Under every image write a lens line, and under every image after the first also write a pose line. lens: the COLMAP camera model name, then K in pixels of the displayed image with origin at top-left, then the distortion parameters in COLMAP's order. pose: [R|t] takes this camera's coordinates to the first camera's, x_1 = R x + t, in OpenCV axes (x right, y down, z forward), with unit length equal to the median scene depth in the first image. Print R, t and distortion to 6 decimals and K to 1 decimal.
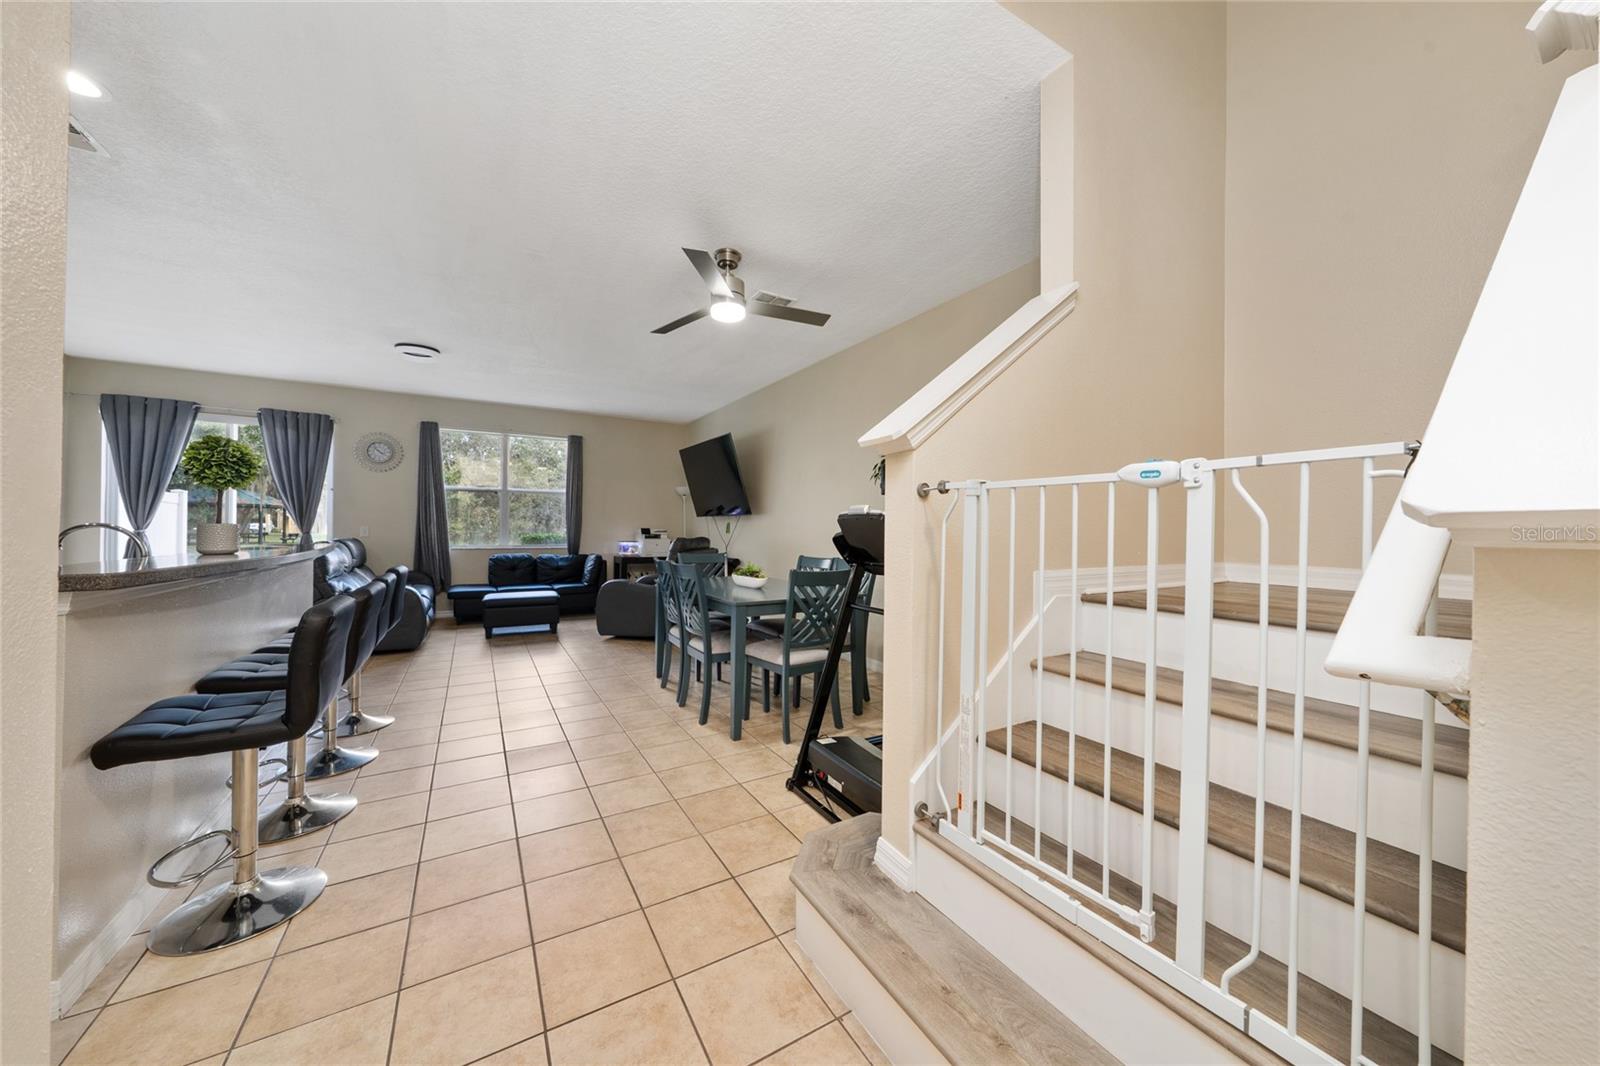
lens RADIAL K [[552.7, 0, 801.3], [0, 552.7, 528.7], [0, 0, 1]] dist [-0.000911, -0.000110]
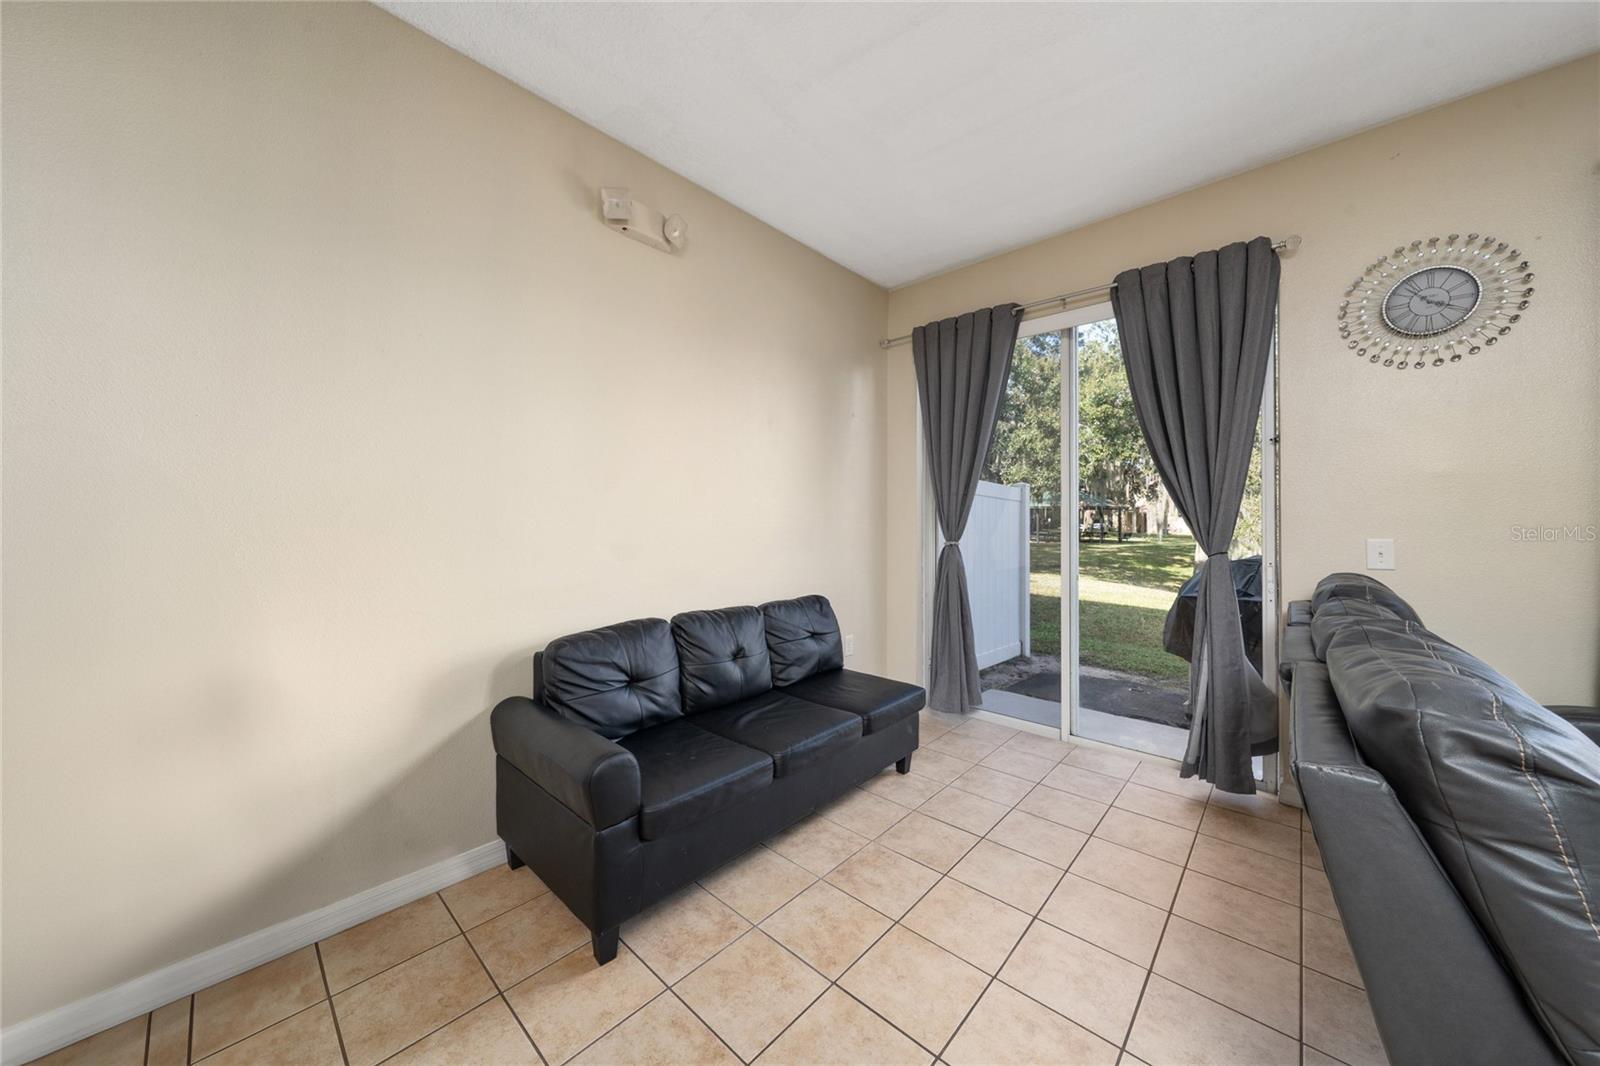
lens RADIAL K [[552.7, 0, 801.3], [0, 552.7, 528.7], [0, 0, 1]] dist [-0.000911, -0.000110]
pose [[0.293949, 0.001562, -0.955820, -0.555855], [0.001175, 0.999997, 0.001996, -0.010802], [0.955820, -0.001710, 0.293947, 0.553396]]
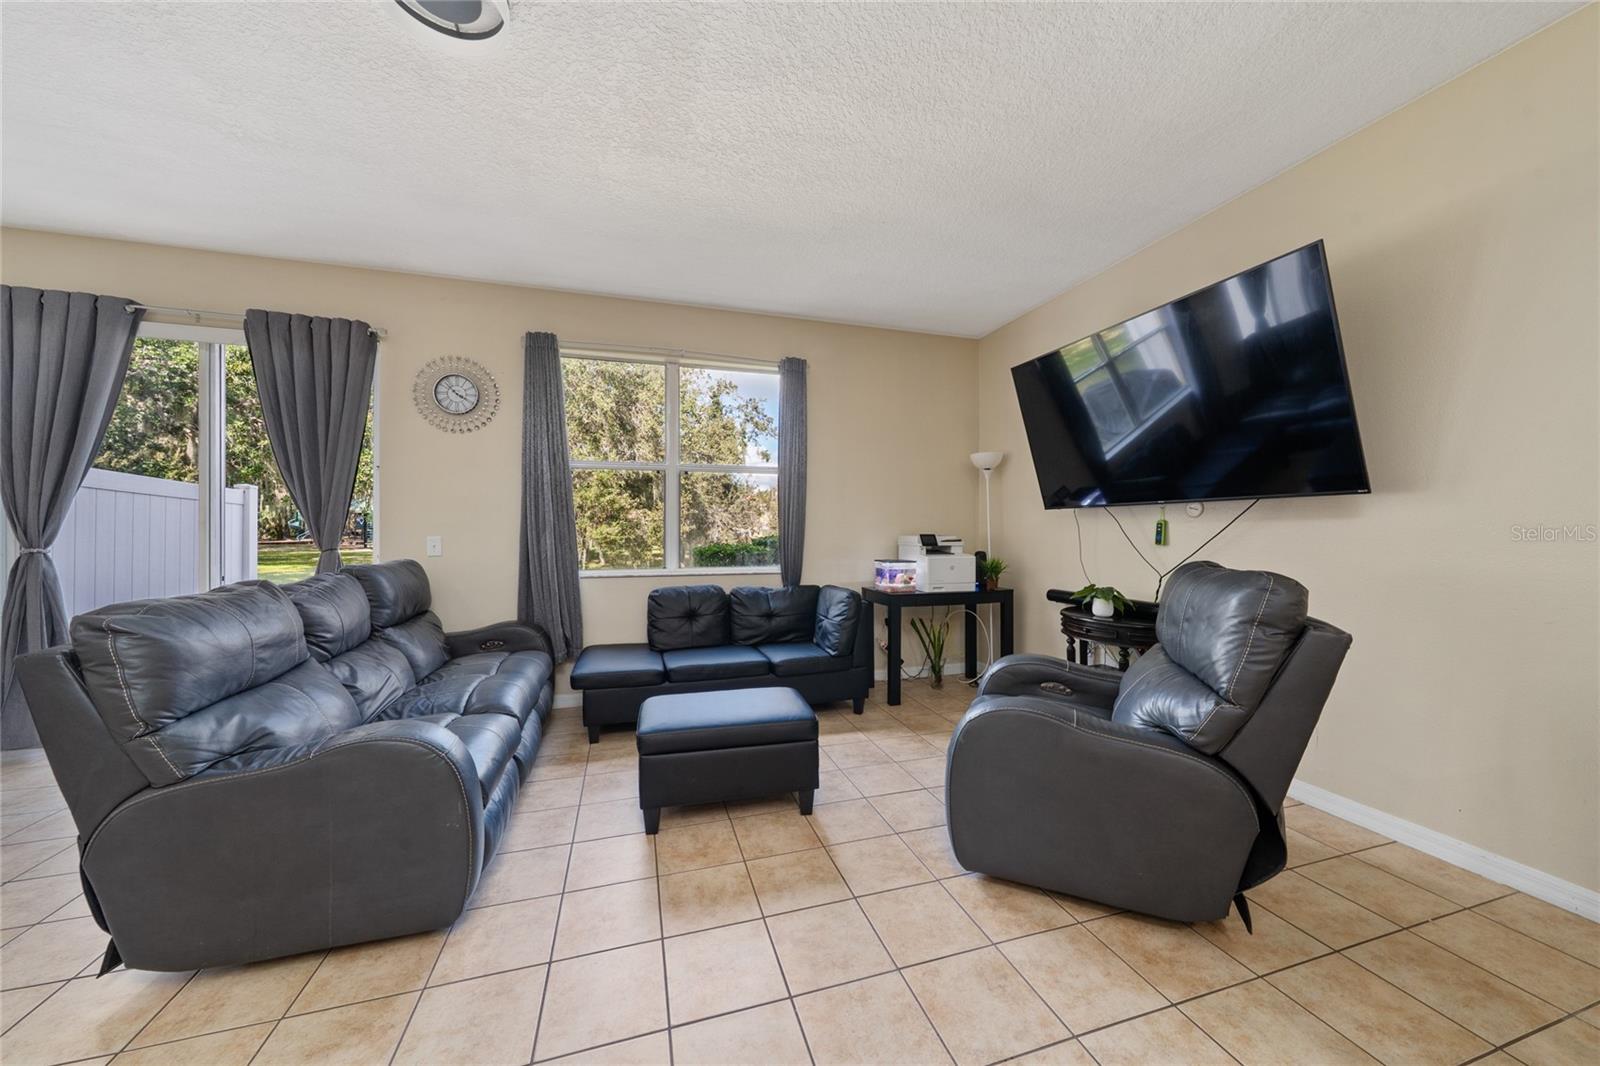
lens RADIAL K [[552.7, 0, 801.3], [0, 552.7, 528.7], [0, 0, 1]] dist [-0.000911, -0.000110]
pose [[0.971858, -0.009812, -0.235365, -0.317345], [0.009482, 0.999952, -0.002534, -0.006691], [0.235378, 0.000231, 0.971904, 0.554540]]
